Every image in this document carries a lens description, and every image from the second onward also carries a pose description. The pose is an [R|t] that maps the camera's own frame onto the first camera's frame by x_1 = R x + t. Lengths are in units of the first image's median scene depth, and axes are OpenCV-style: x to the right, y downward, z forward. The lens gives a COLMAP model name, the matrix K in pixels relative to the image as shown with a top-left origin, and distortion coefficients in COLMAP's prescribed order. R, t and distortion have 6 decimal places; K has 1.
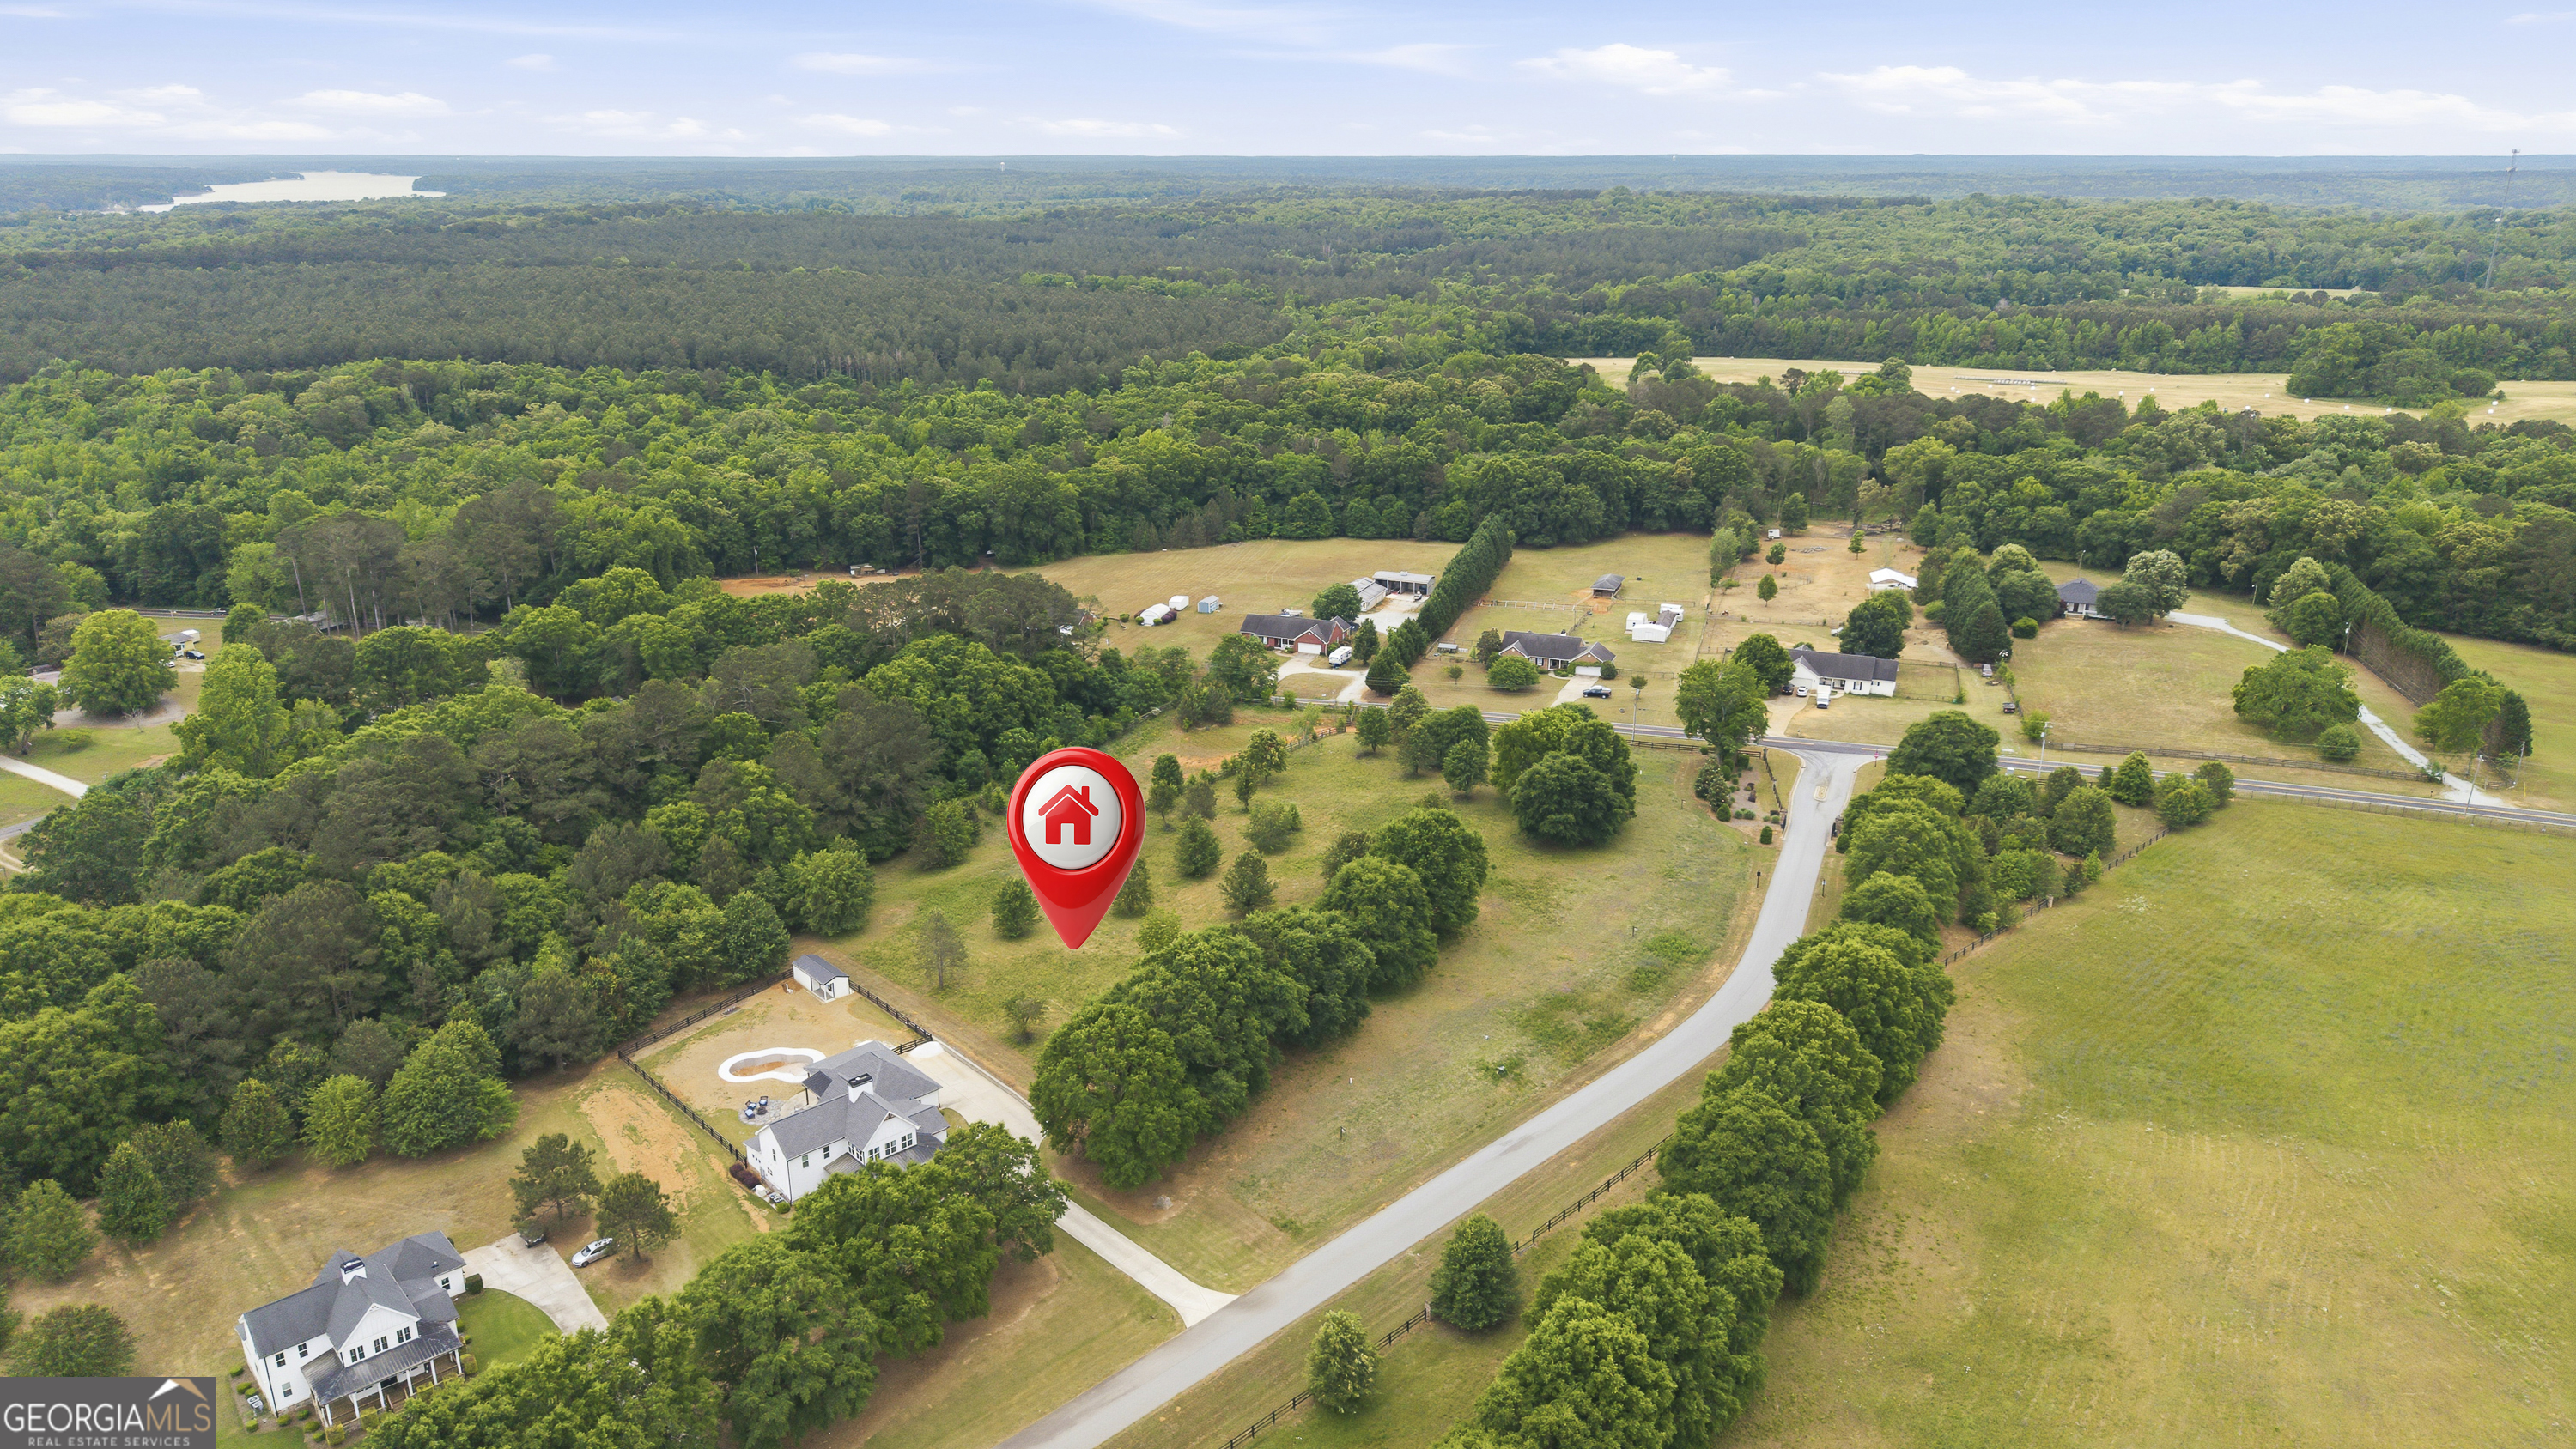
lens RADIAL K [[1766.9, 0, 1288.0], [0, 1766.9, 724.5], [0, 0, 1]] dist [0.053478, -0.074398]
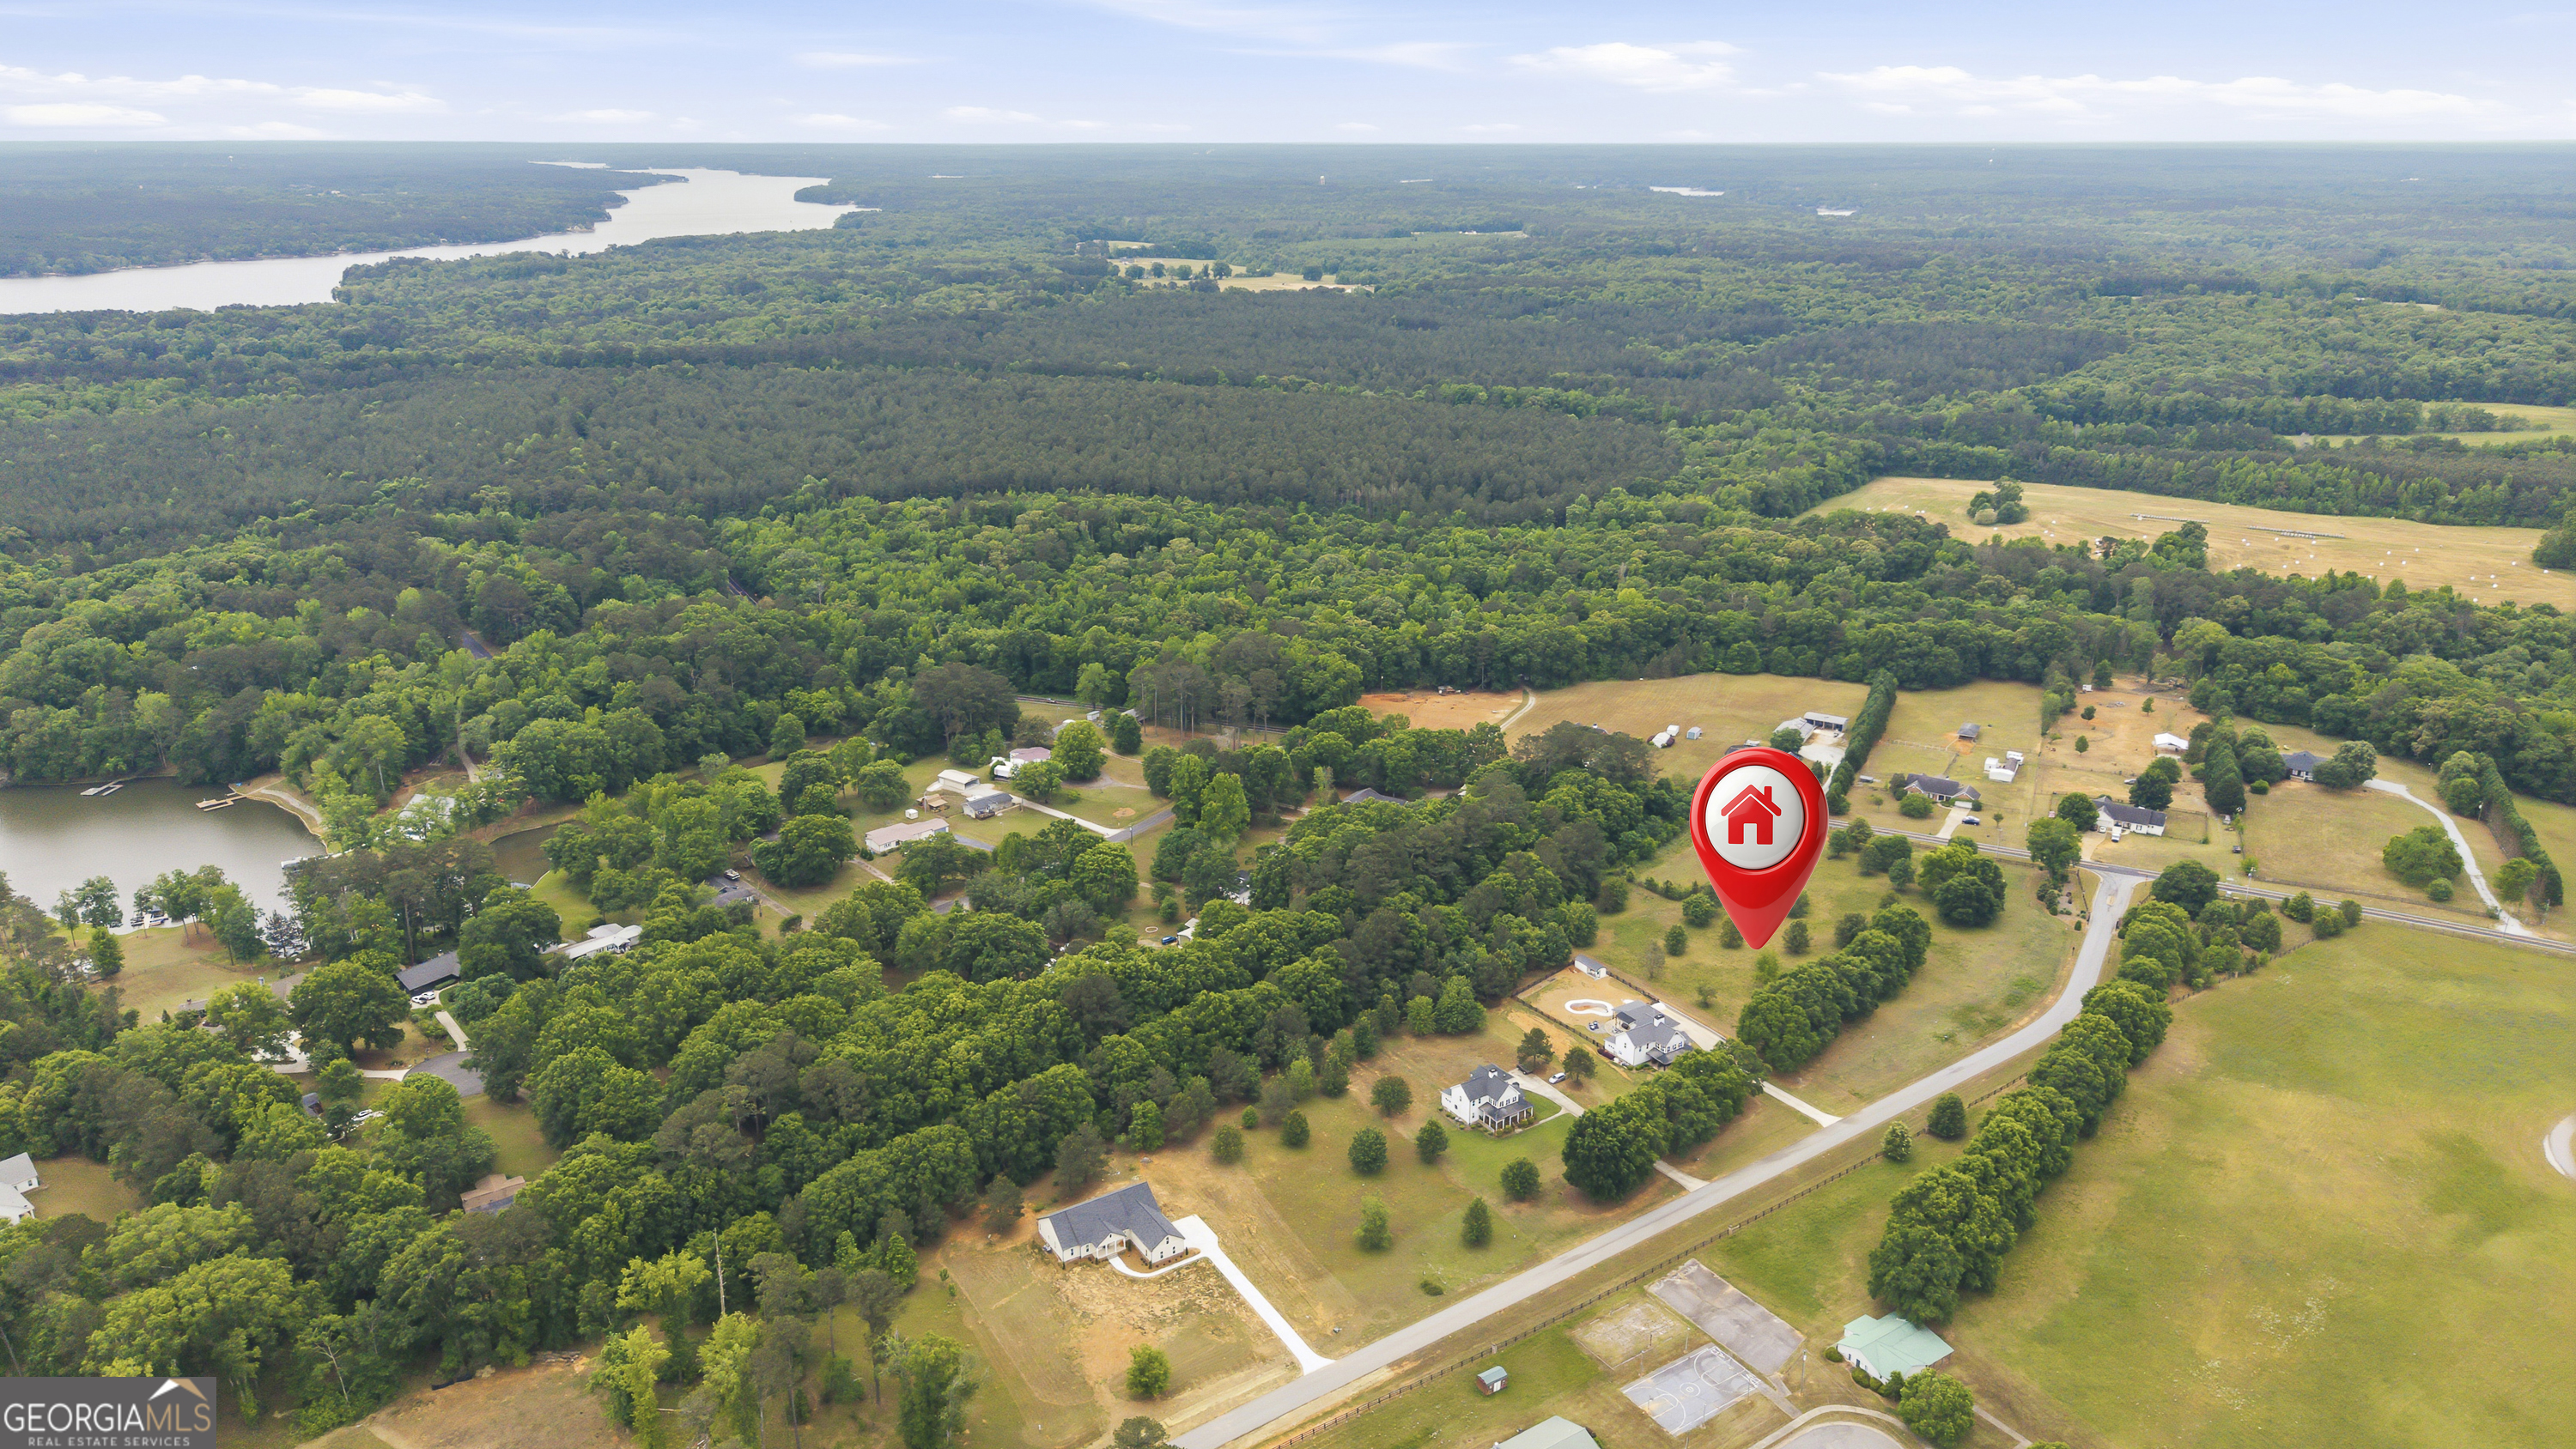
lens RADIAL K [[1730.2, 0, 1288.0], [0, 1730.2, 724.5], [0, 0, 1]] dist [0.024453, -0.019023]
pose [[0.986801, 0.049835, -0.154078, -0.240218], [-0.048603, 0.998749, 0.011753, -0.113073], [0.154471, -0.004109, 0.987989, -0.800786]]
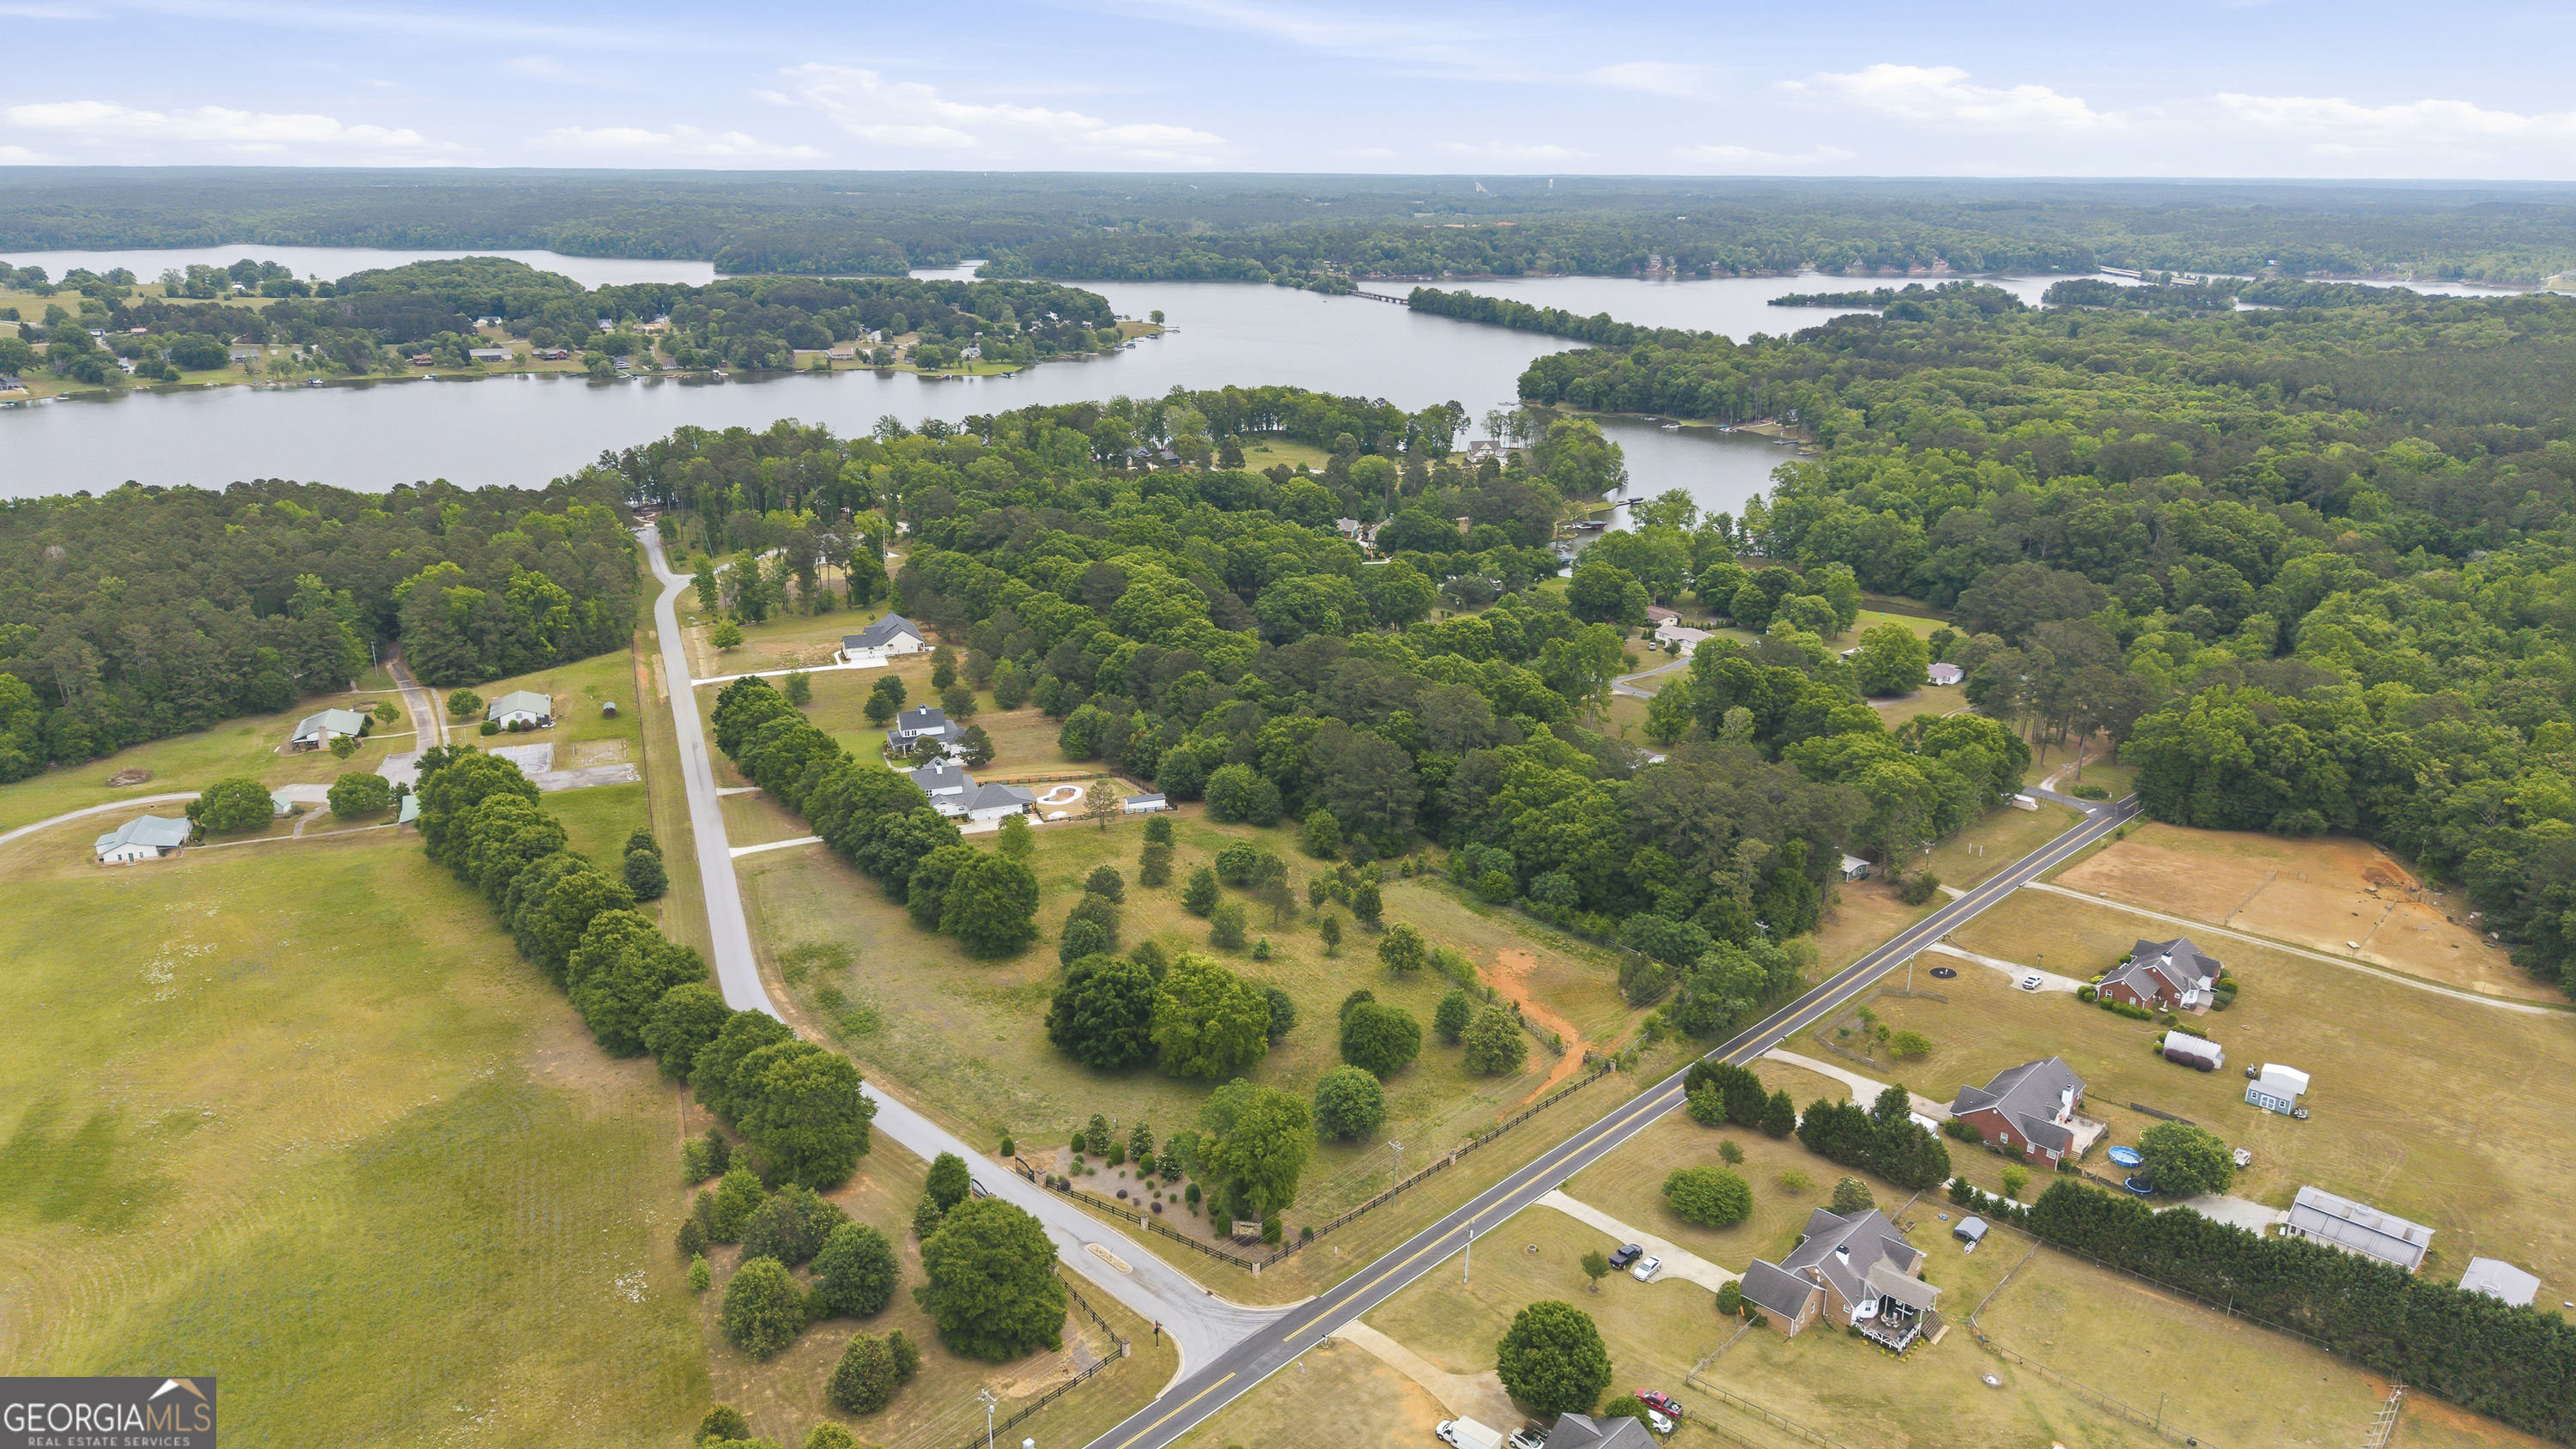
lens RADIAL K [[1730.2, 0, 1288.0], [0, 1730.2, 724.5], [0, 0, 1]] dist [0.024453, -0.019023]
pose [[-0.373177, 0.278239, -0.885054, 0.835726], [-0.294043, 0.869317, 0.397273, -0.461414], [0.879930, 0.408498, -0.242595, 1.113592]]
